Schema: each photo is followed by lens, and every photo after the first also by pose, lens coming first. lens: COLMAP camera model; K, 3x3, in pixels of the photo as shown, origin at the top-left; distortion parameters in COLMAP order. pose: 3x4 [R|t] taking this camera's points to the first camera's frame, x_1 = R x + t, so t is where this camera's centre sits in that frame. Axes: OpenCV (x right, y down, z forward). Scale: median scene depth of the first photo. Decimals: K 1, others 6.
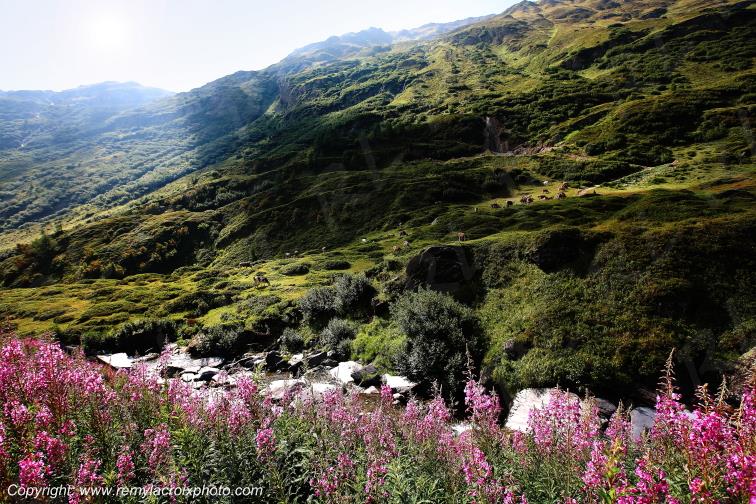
lens RADIAL K [[346.0, 0, 378.0], [0, 346.0, 252.0], [0, 0, 1]] dist [-0.046795, 0.017229]
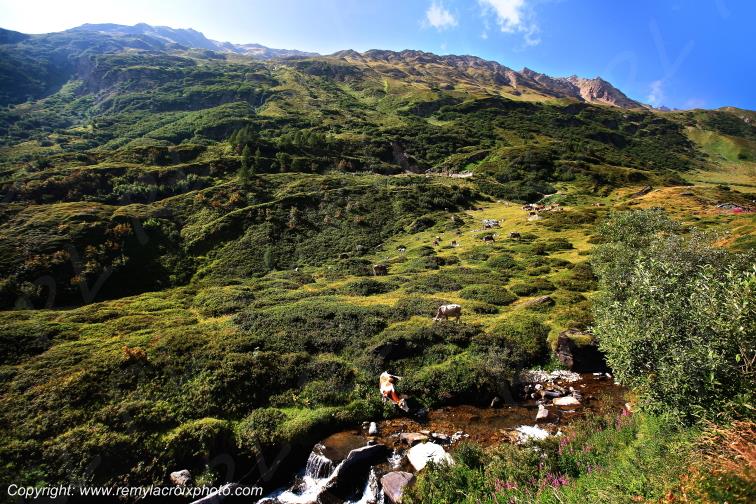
lens RADIAL K [[346.0, 0, 378.0], [0, 346.0, 252.0], [0, 0, 1]] dist [-0.046795, 0.017229]
pose [[0.850801, 0.000062, 0.525488, -0.210112], [0.038957, 0.997241, -0.063193, 0.018005], [-0.524042, 0.074236, 0.848451, 0.078221]]
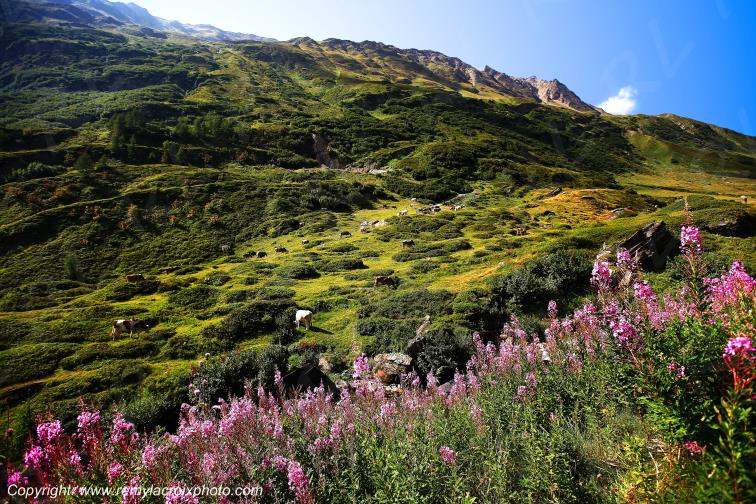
lens RADIAL K [[346.0, 0, 378.0], [0, 346.0, 252.0], [0, 0, 1]] dist [-0.046795, 0.017229]
pose [[0.799702, -0.002351, 0.600393, -0.105241], [0.034578, 0.998513, -0.042147, 0.007978], [-0.599401, 0.054466, 0.798594, 0.055033]]
